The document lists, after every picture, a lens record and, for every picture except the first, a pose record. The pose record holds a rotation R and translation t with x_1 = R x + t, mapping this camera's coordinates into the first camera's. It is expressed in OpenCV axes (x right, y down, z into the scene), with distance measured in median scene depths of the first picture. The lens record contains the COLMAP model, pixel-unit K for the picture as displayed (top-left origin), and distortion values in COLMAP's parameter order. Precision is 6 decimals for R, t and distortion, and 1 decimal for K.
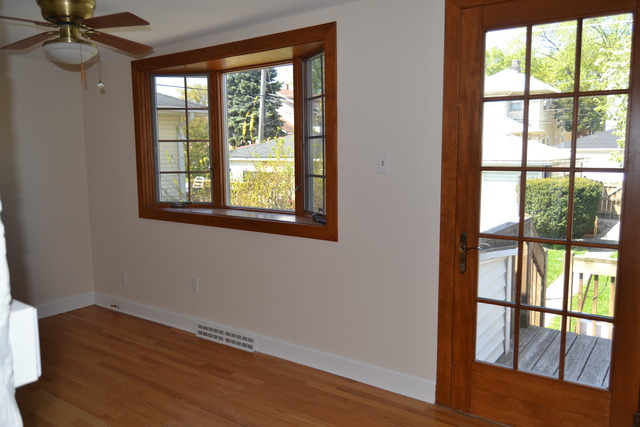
lens RADIAL K [[508.7, 0, 321.0], [0, 508.7, 214.6], [0, 0, 1]] dist [-0.012163, -0.011431]
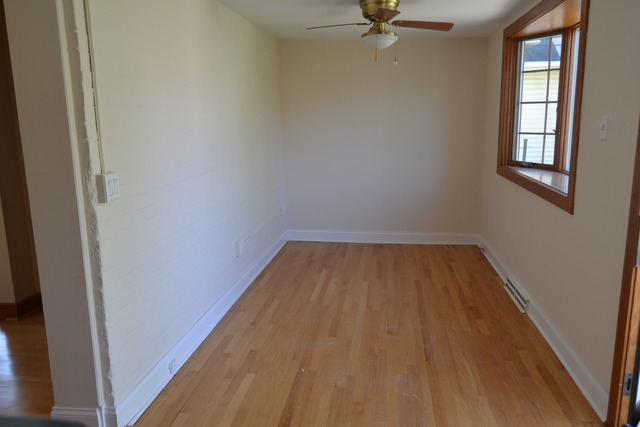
lens RADIAL K [[508.7, 0, 321.3], [0, 508.7, 213.6], [0, 0, 1]] dist [-0.012163, -0.011431]
pose [[0.477130, 0.163971, -0.863400, 0.544137], [-0.097900, 0.986242, 0.133199, -0.022090], [0.873363, 0.020973, 0.486619, 0.160647]]
